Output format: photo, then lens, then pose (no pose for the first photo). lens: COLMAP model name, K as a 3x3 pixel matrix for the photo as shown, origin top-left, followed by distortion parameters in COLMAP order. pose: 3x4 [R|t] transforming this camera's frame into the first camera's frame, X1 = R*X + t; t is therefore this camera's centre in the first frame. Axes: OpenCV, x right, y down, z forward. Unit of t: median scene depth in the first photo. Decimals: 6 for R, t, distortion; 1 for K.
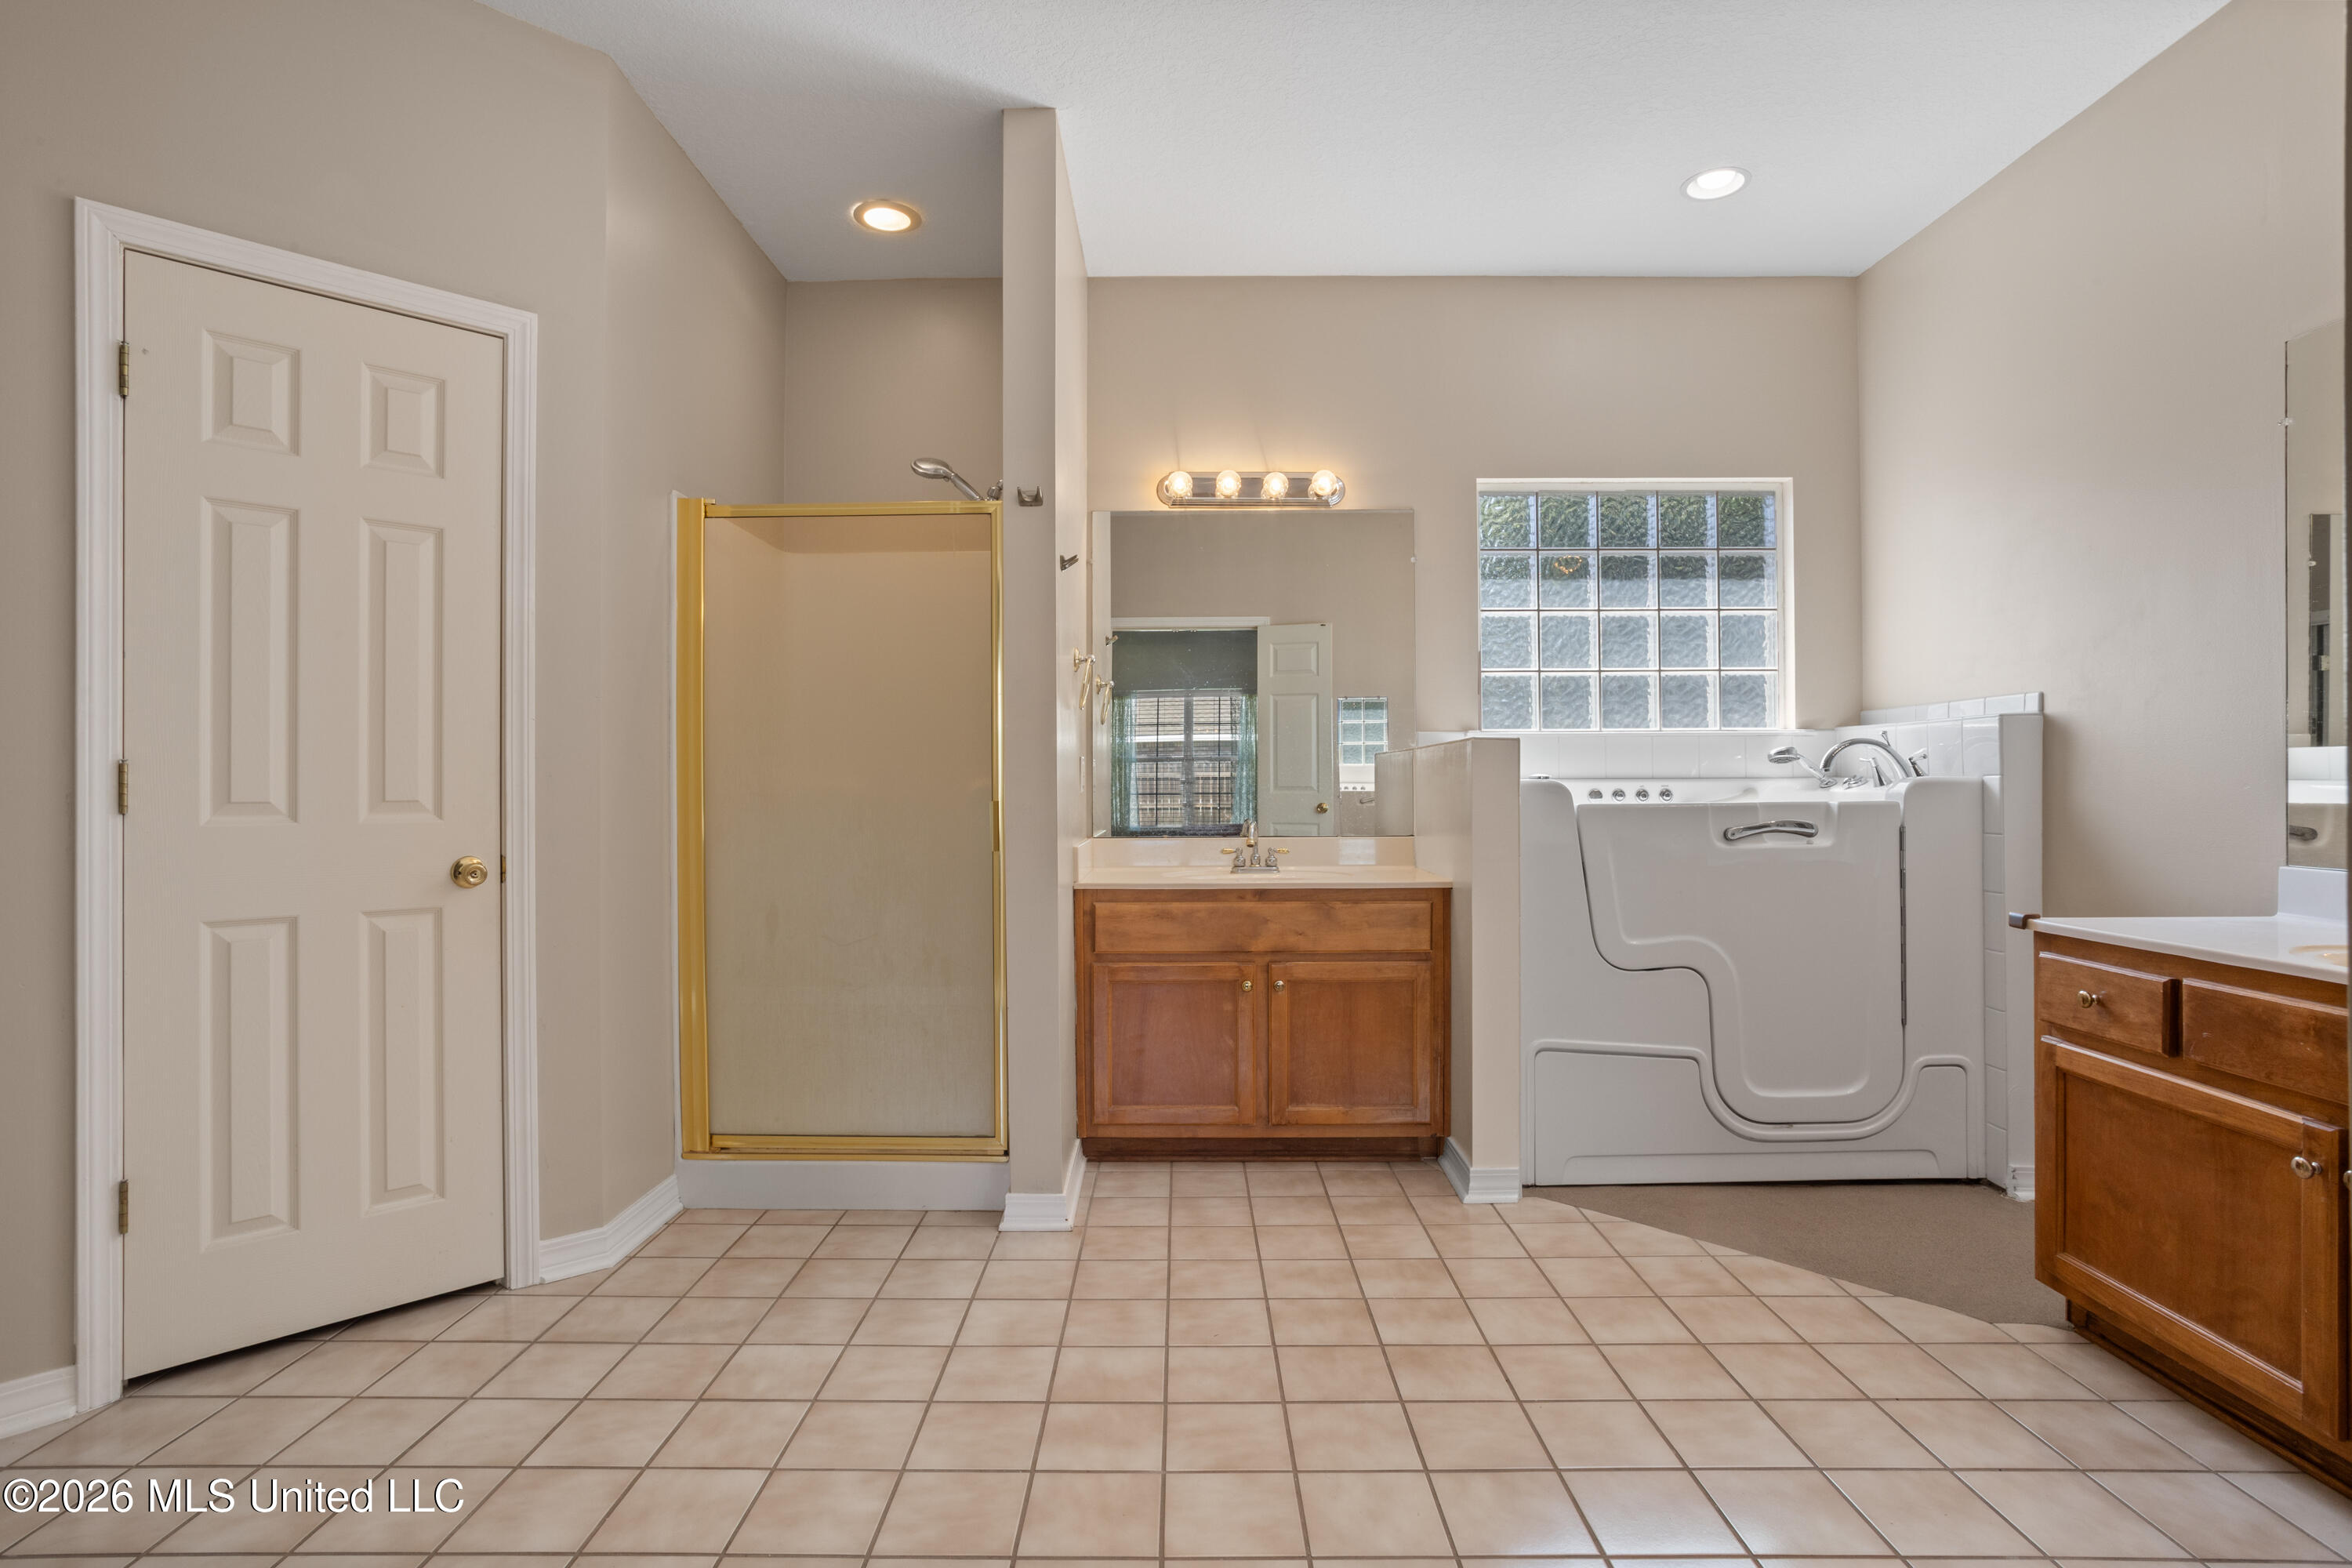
lens RADIAL K [[1204.6, 0, 1169.6], [0, 1204.6, 779.3], [0, 0, 1]] dist [-0.041051, 0.019336]
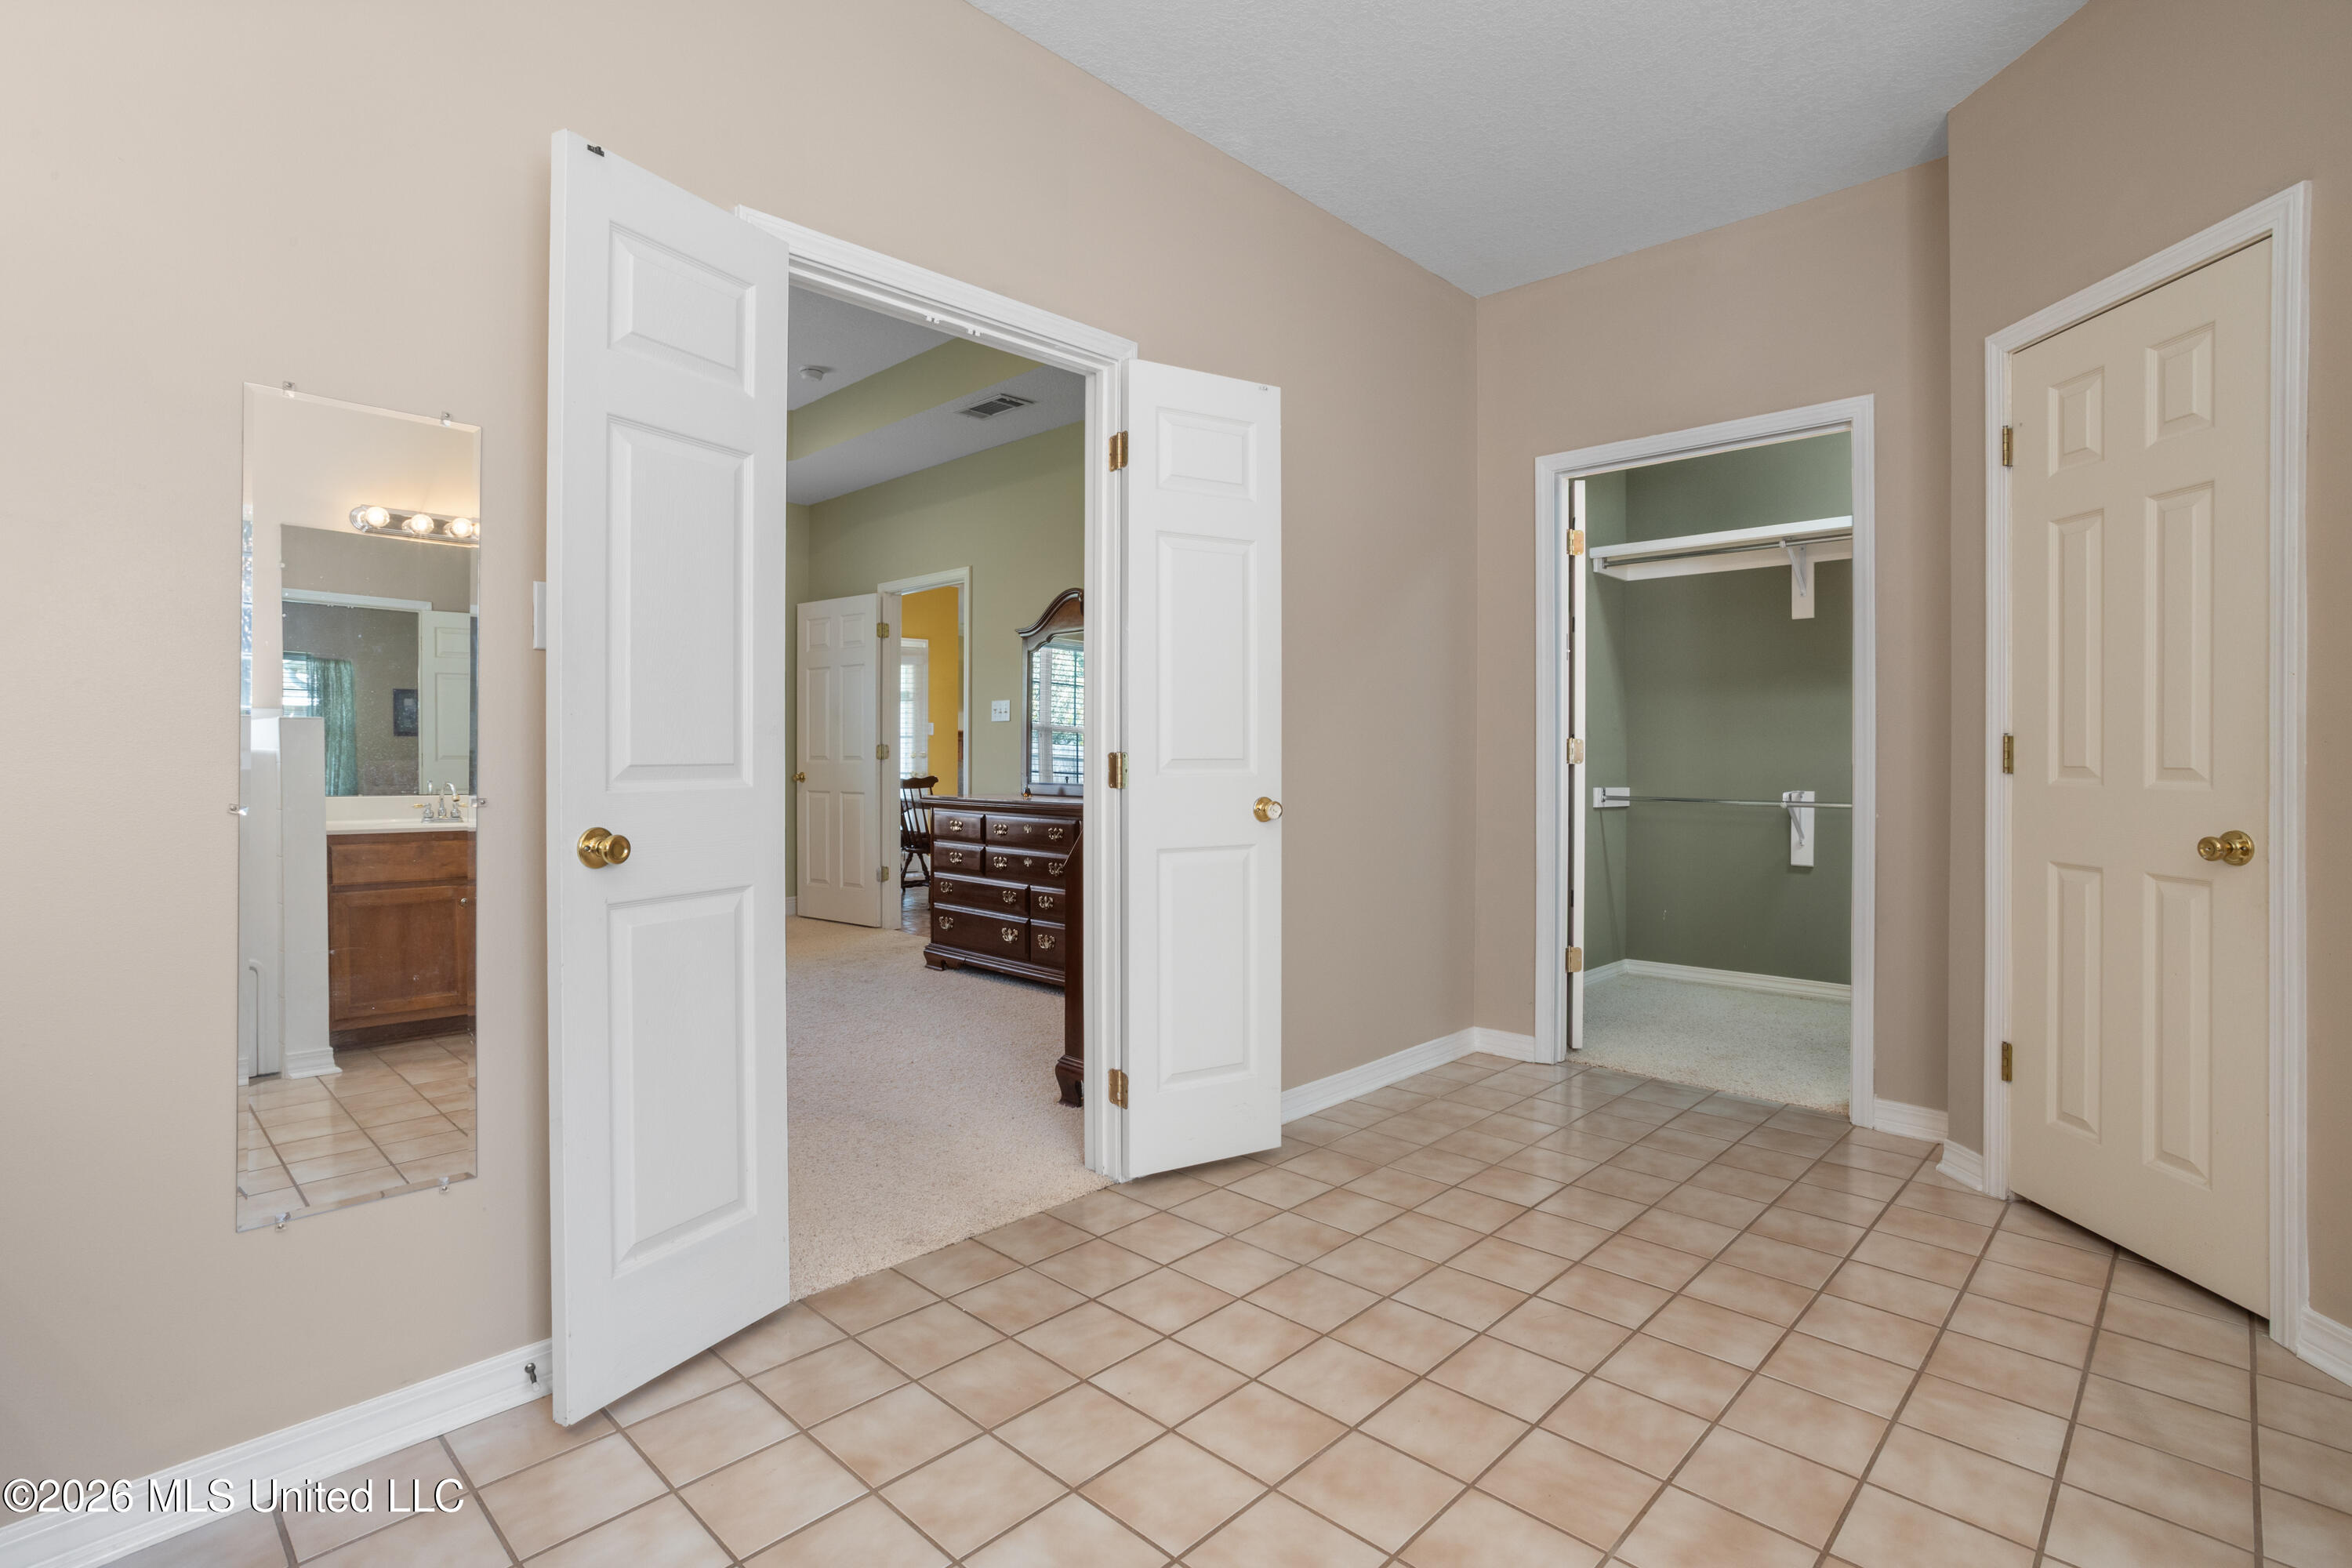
lens RADIAL K [[1134.7, 0, 1170.3], [0, 1134.7, 769.5], [0, 0, 1]] dist [-0.039782, 0.018010]
pose [[-0.701886, 0.007450, -0.712251, 0.666572], [0.000099, 0.999946, 0.010362, 0.010030], [0.712290, 0.007202, -0.701849, 1.143753]]
